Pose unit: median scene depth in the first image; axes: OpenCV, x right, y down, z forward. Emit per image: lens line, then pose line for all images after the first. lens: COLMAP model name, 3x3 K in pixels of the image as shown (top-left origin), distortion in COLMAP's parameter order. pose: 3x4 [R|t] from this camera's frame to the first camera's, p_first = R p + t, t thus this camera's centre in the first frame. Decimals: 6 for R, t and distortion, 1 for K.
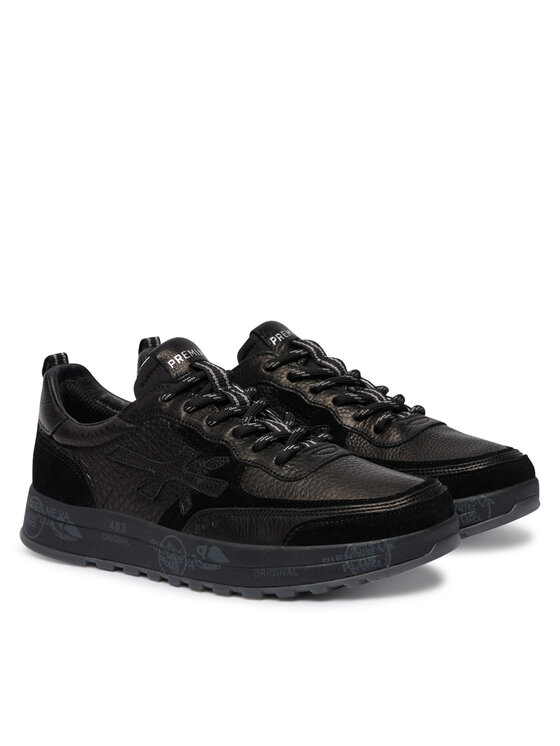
lens RADIAL K [[2193.3, 0, 378.9], [0, 2193.3, 372.7], [0, 0, 1]] dist [1.107723, 0.531076]
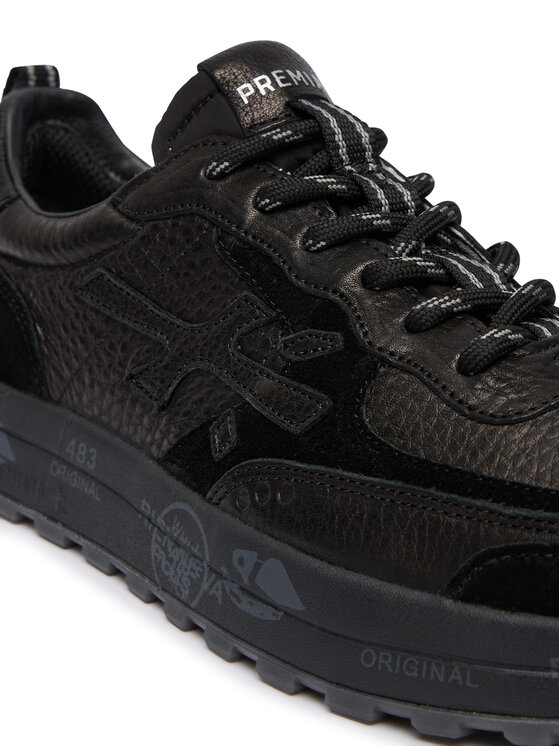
lens RADIAL K [[1467.0, 0, 280.0], [0, 1467.0, 373.0], [0, 0, 1]] dist [-0.116069, -0.220854]
pose [[0.978378, 0.141076, -0.151243, -0.038280], [-0.126680, 0.986791, 0.100972, 0.019711], [0.163490, -0.079629, 0.983326, 0.736327]]
